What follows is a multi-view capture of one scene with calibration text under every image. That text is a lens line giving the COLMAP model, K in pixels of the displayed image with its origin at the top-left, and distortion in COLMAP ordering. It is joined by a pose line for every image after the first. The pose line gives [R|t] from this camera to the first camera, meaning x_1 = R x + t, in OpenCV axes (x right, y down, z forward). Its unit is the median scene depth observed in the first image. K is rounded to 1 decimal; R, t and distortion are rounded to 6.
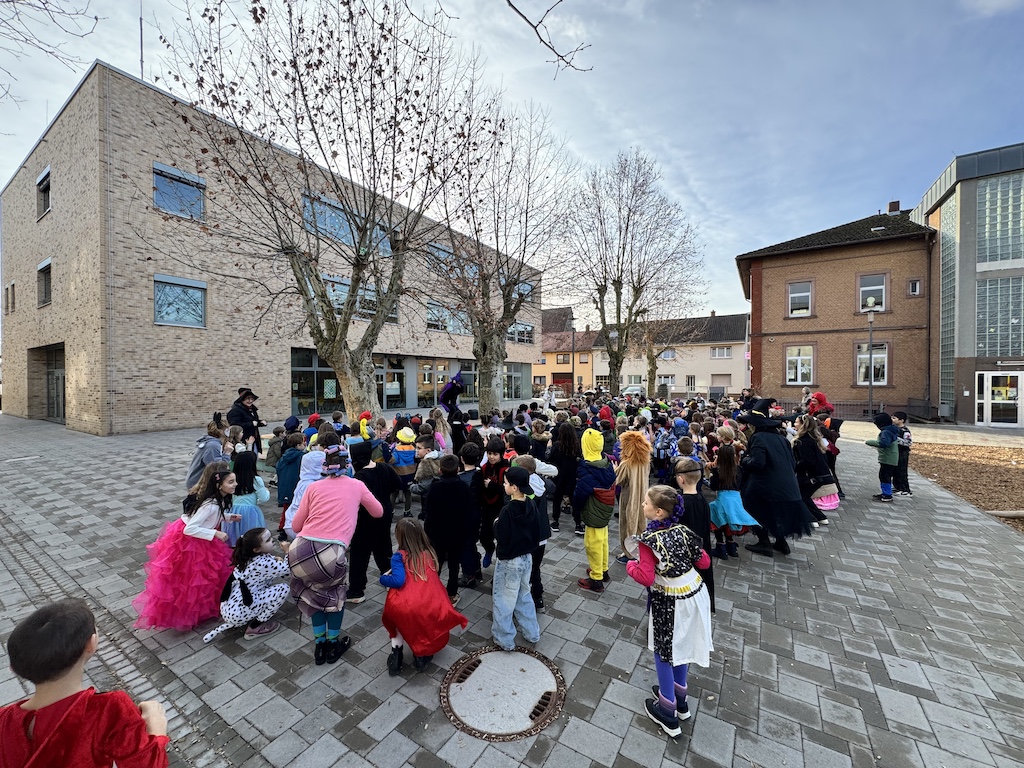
lens RADIAL K [[407.0, 0, 521.0], [0, 407.0, 383.3], [0, 0, 1]] dist [-0.002714, 0.000422]
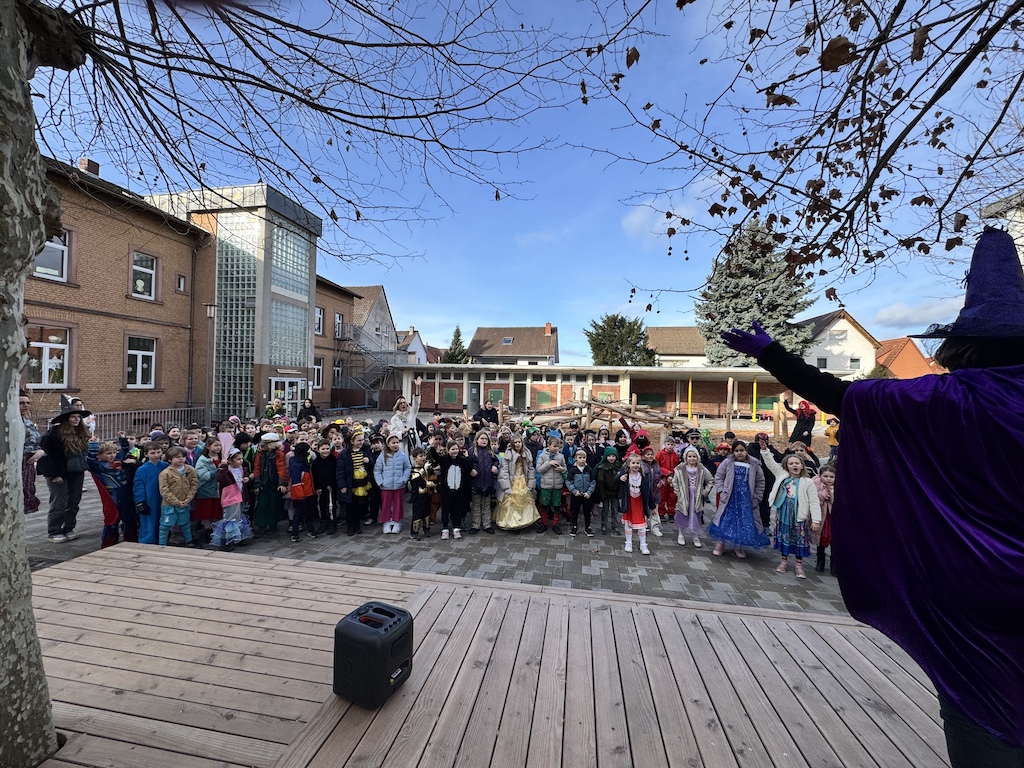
lens RADIAL K [[407.0, 0, 511.2], [0, 407.0, 383.0], [0, 0, 1]] dist [-0.002714, 0.000422]
pose [[-0.366340, 0.002630, 0.930477, -0.213228], [-0.010192, 0.999925, -0.006840, -0.010673], [-0.930425, -0.011989, -0.366286, 0.782924]]
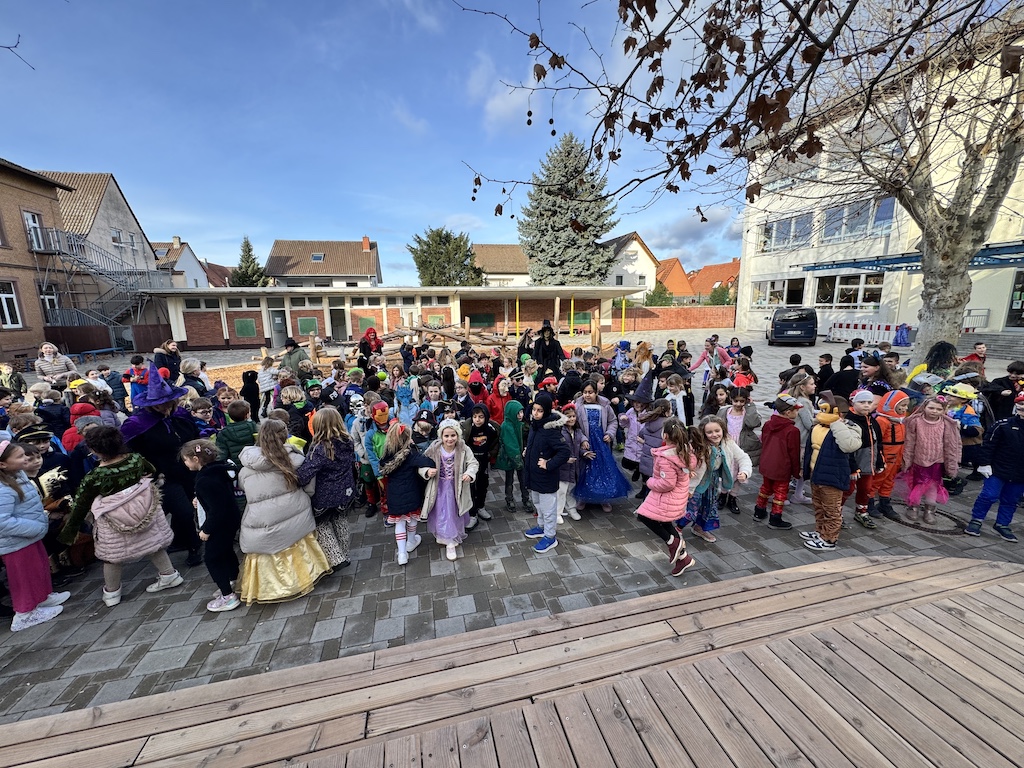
lens RADIAL K [[407.0, 0, 511.1], [0, 407.0, 383.4], [0, 0, 1]] dist [-0.002714, 0.000422]
pose [[-0.708122, -0.116282, 0.696449, -0.140793], [0.025953, 0.981393, 0.190246, -0.019949], [-0.705612, 0.152792, -0.691929, 0.738543]]
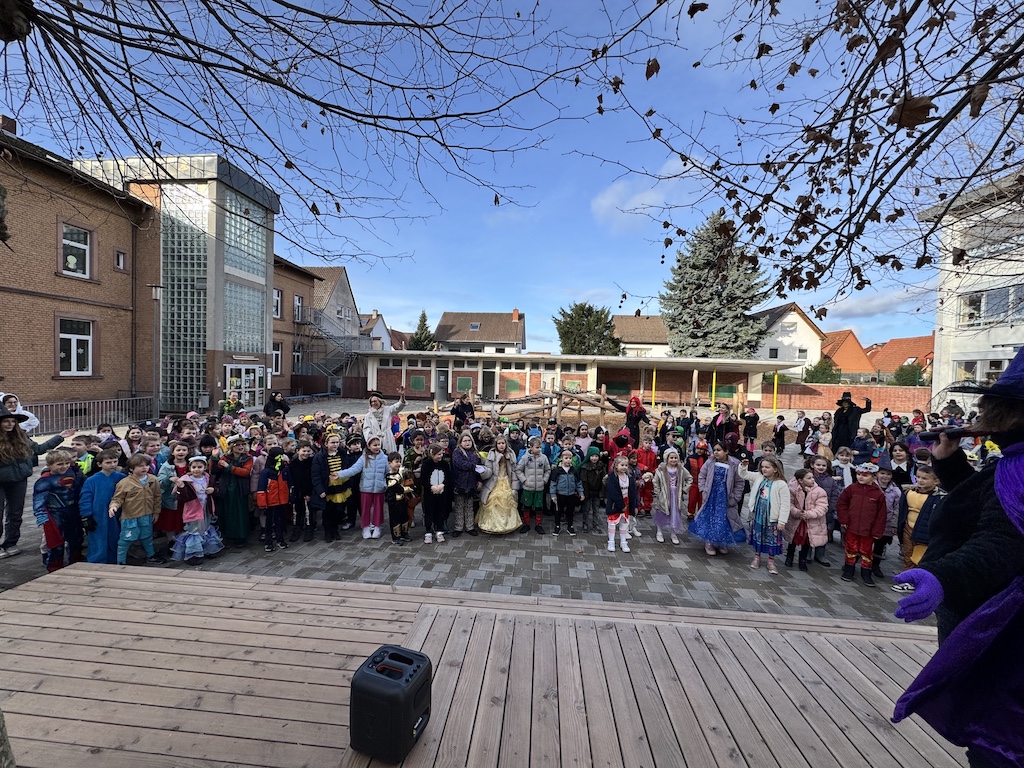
lens RADIAL K [[407.0, 0, 511.2], [0, 407.0, 382.8], [0, 0, 1]] dist [-0.002714, 0.000422]
pose [[-0.444985, -0.034011, 0.894892, -0.201644], [-0.017693, 0.999417, 0.029186, -0.023766], [-0.895363, -0.002846, -0.445327, 0.795629]]
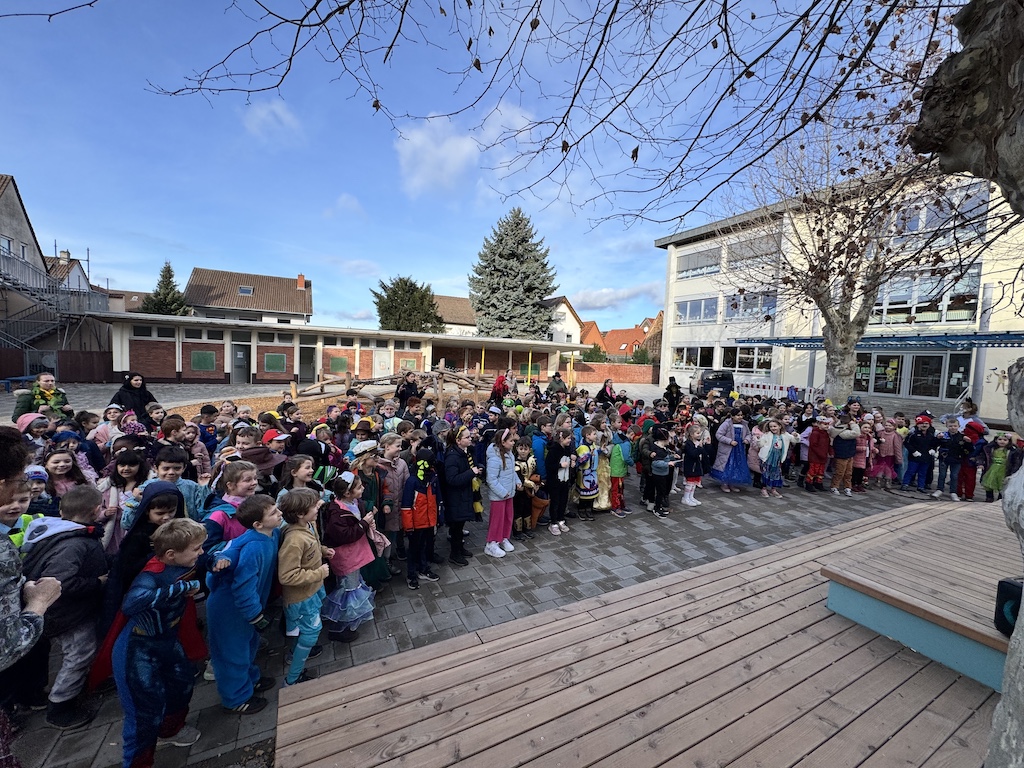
lens RADIAL K [[407.0, 0, 511.5], [0, 407.0, 384.0], [0, 0, 1]] dist [-0.002714, 0.000422]
pose [[-0.853330, -0.066627, 0.517096, -0.011660], [-0.035095, 0.996892, 0.070534, -0.017302], [-0.520189, 0.042041, -0.853016, 0.977994]]
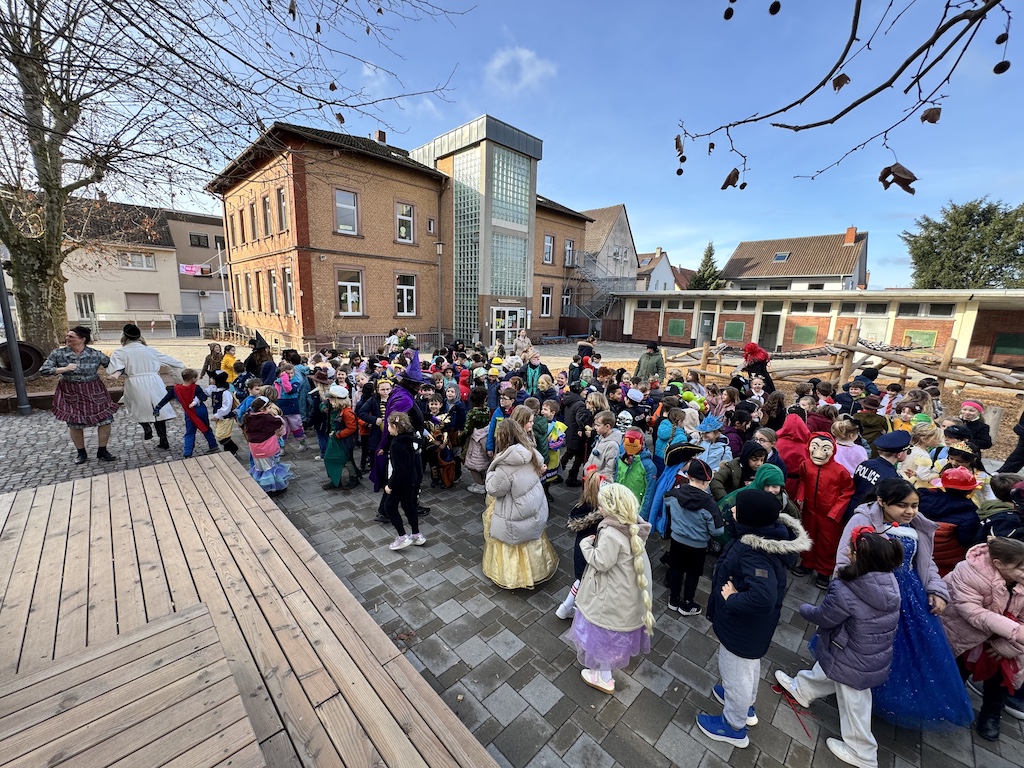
lens RADIAL K [[407.0, 0, 511.4], [0, 407.0, 383.4], [0, 0, 1]] dist [-0.002714, 0.000422]
pose [[0.235885, -0.172350, 0.956375, -0.134078], [-0.018328, 0.983183, 0.181701, -0.025225], [-0.971608, -0.060389, 0.228760, 0.628967]]
